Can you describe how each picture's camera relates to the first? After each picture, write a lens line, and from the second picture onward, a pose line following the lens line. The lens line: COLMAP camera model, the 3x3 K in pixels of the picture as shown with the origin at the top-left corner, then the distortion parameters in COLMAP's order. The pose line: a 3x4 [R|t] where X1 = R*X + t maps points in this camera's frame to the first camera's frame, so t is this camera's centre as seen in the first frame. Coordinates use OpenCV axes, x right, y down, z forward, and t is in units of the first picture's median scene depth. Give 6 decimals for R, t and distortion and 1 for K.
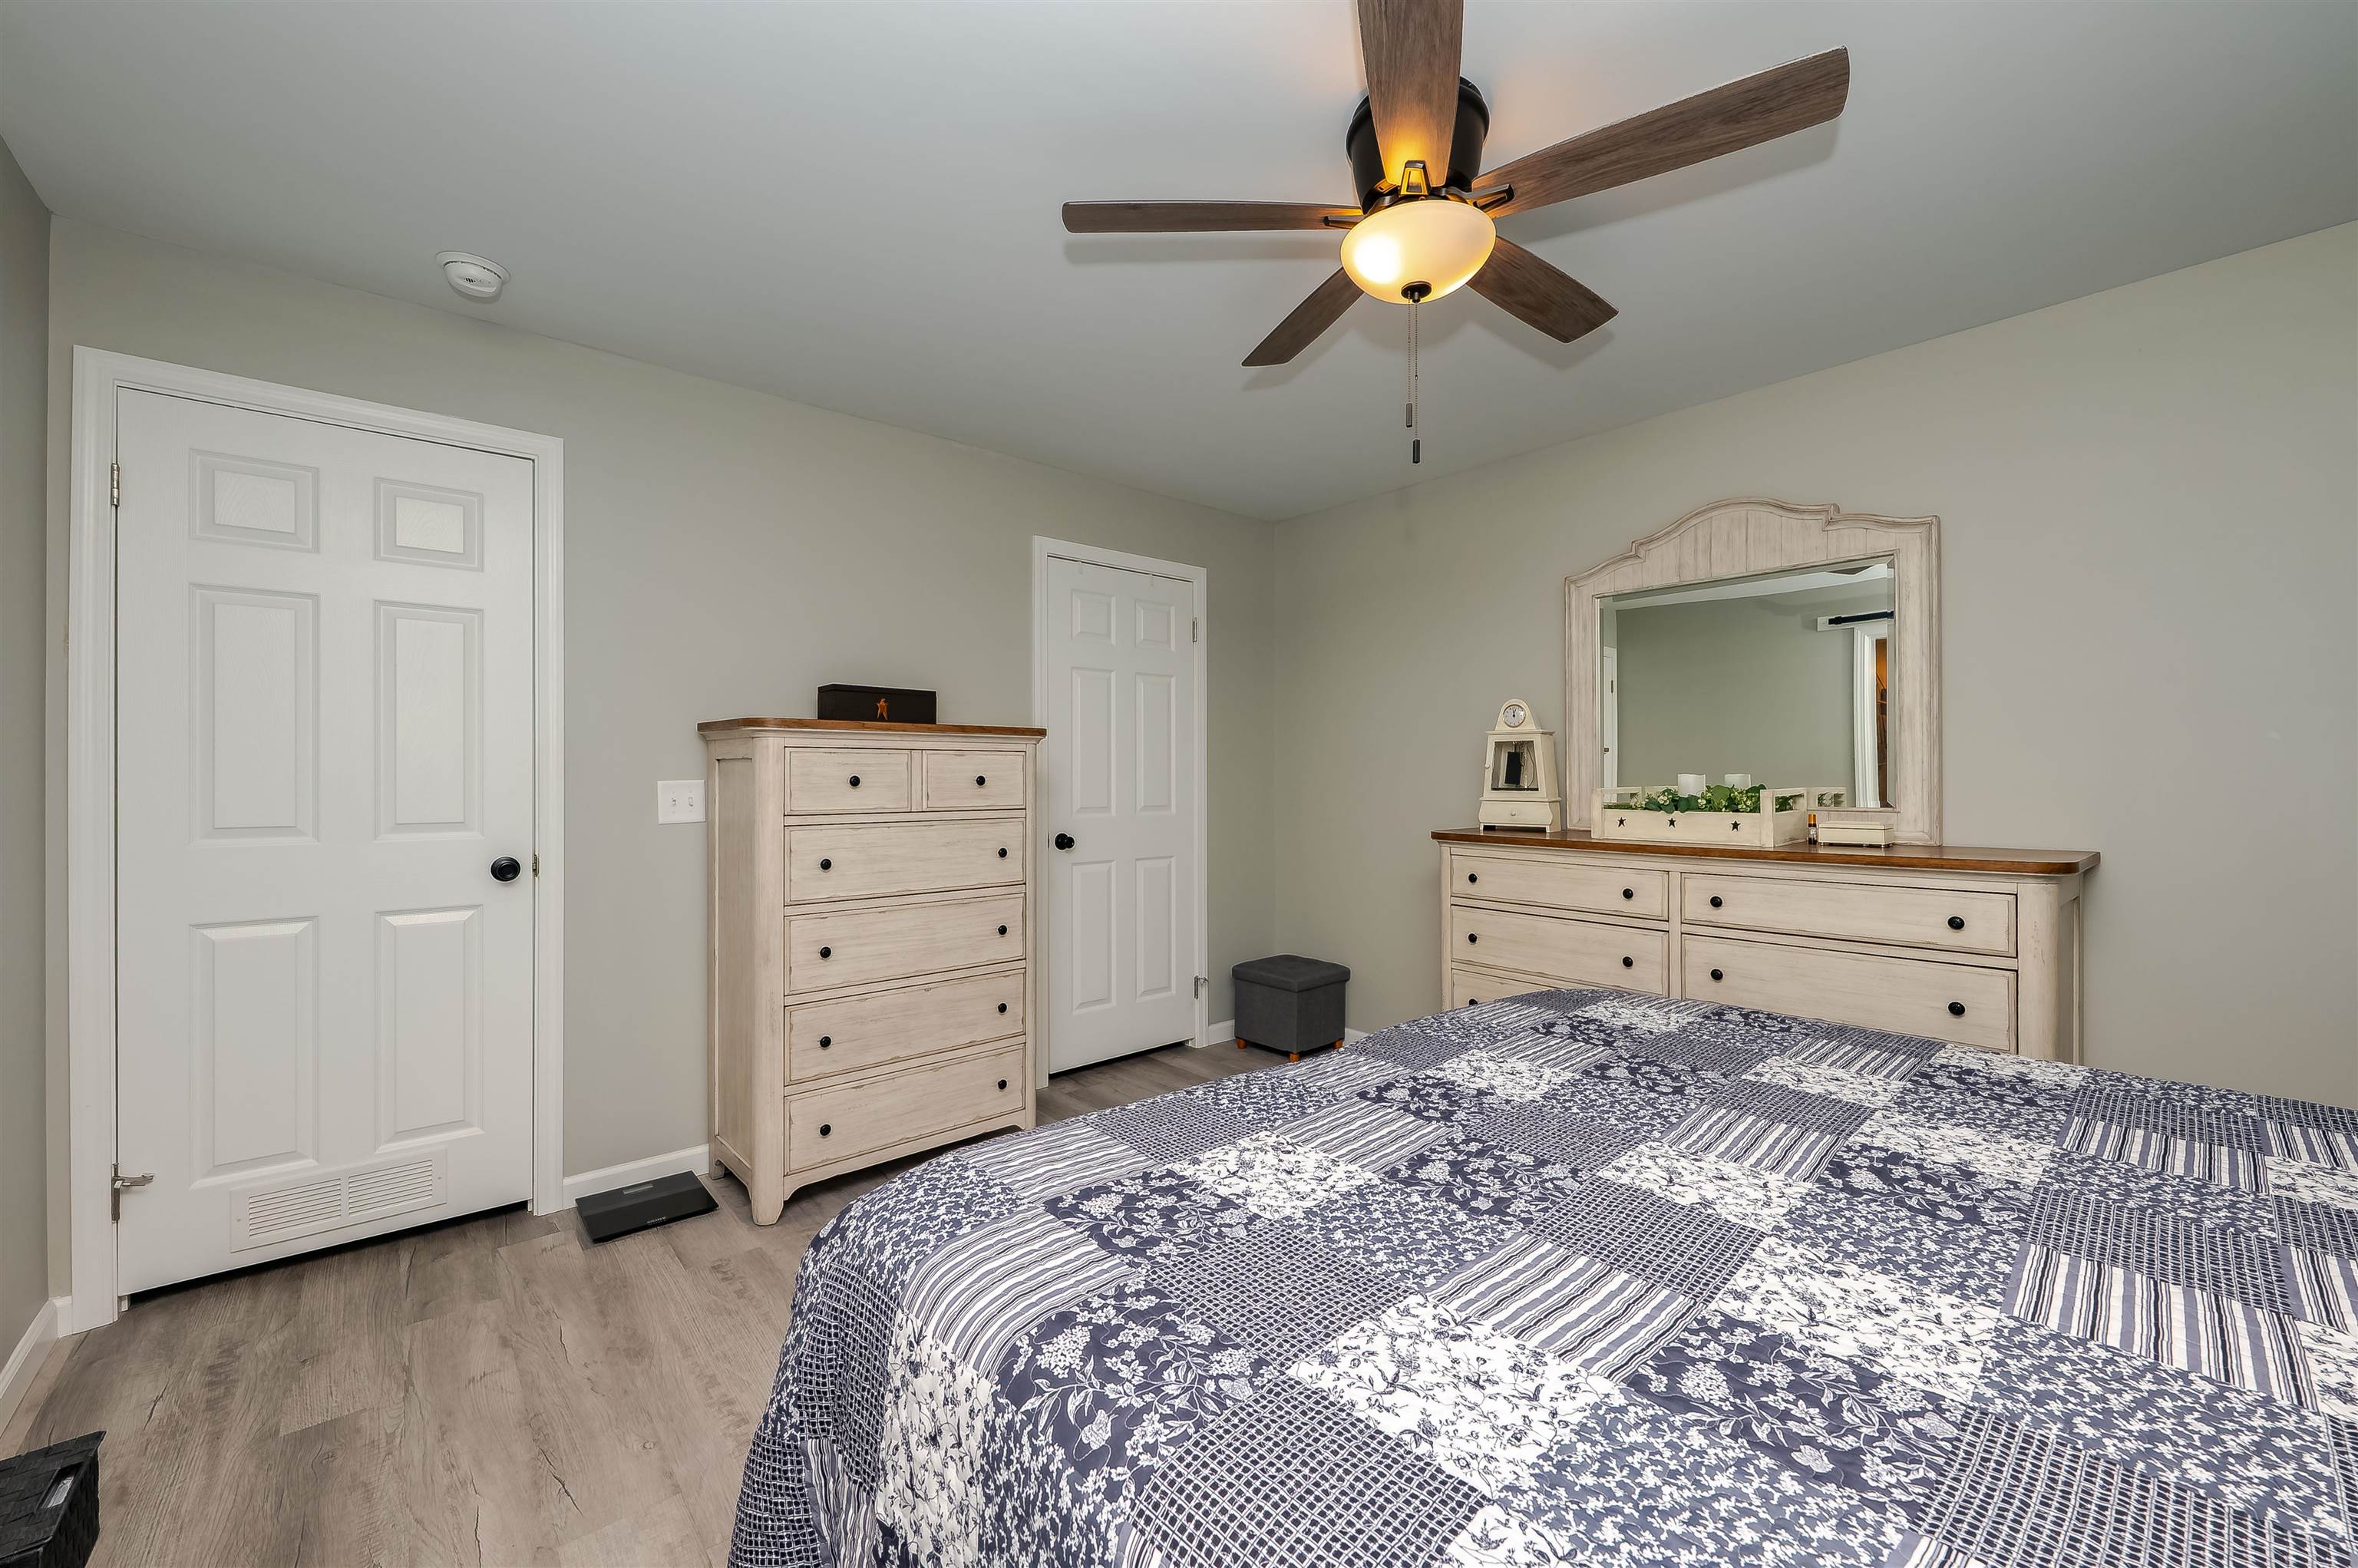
lens RADIAL K [[931.2, 0, 1179.0], [0, 931.2, 784.0], [0, 0, 1]] dist [-0.001137, -0.000259]
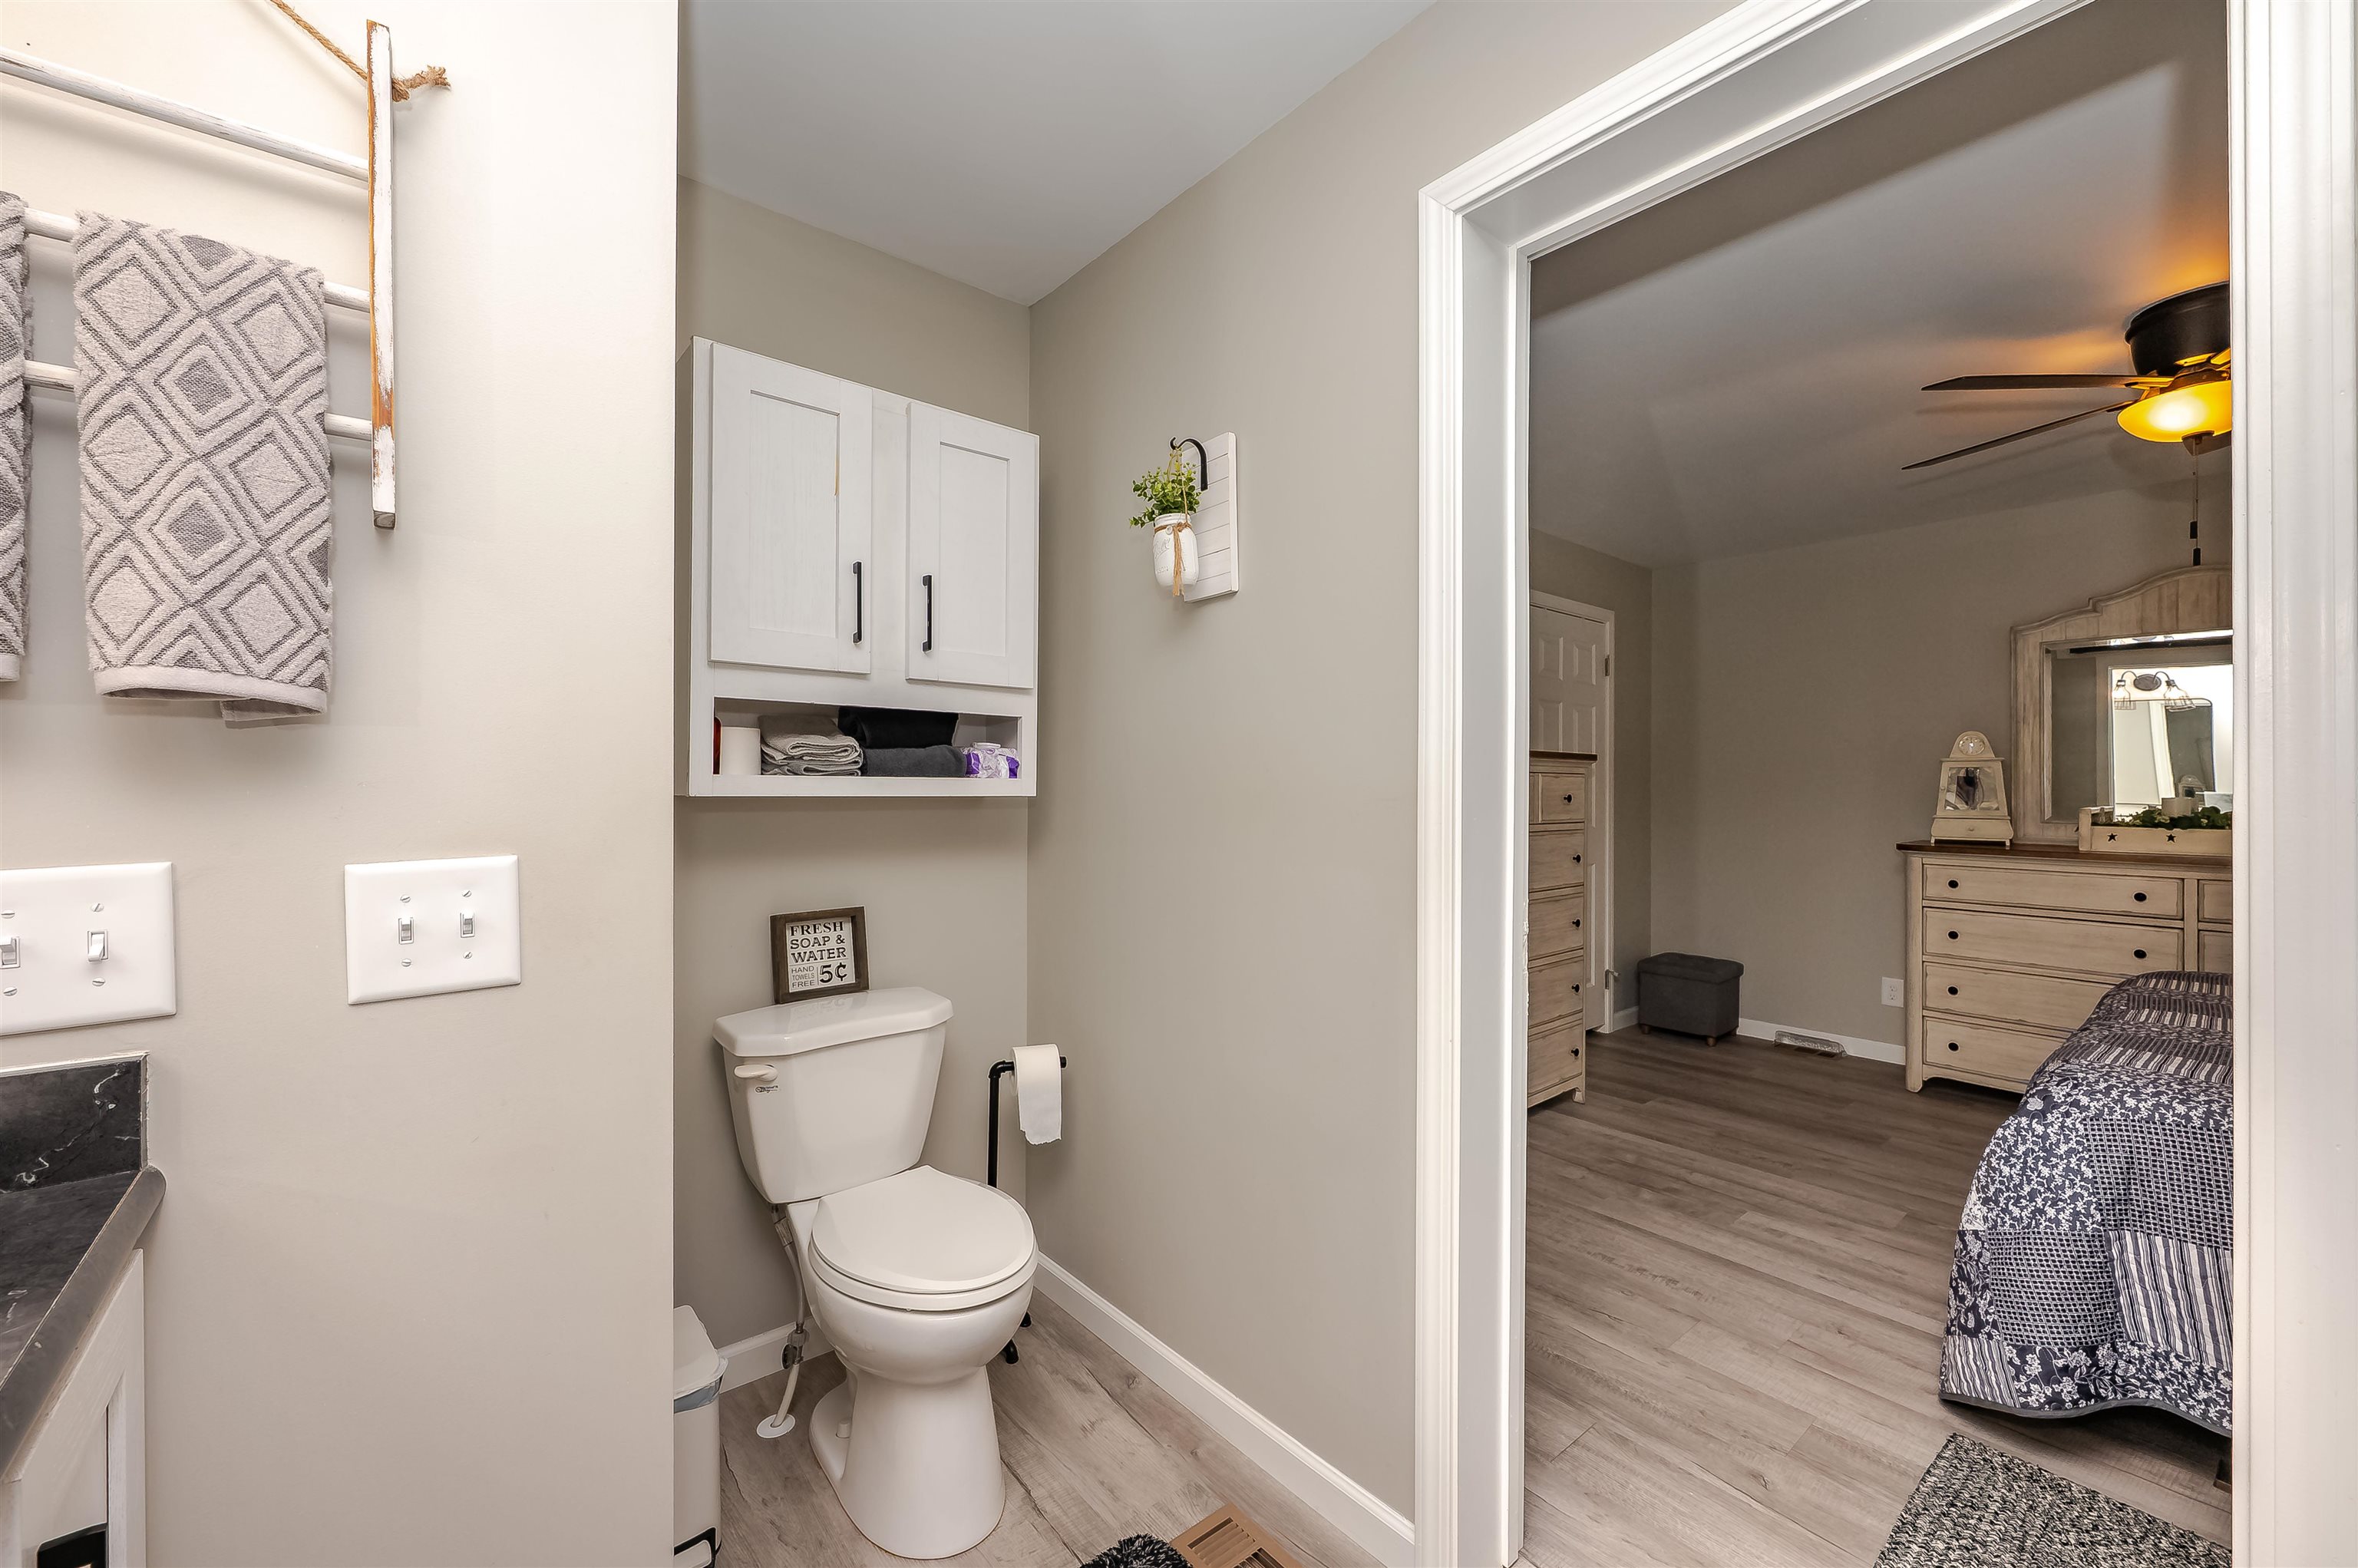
lens RADIAL K [[931.2, 0, 1179.0], [0, 931.2, 784.0], [0, 0, 1]] dist [-0.001137, -0.000259]
pose [[0.999702, 0.008511, -0.022878, -0.773469], [-0.008830, 0.999864, -0.013906, 0.000350], [0.022757, 0.014103, 0.999642, -0.238386]]
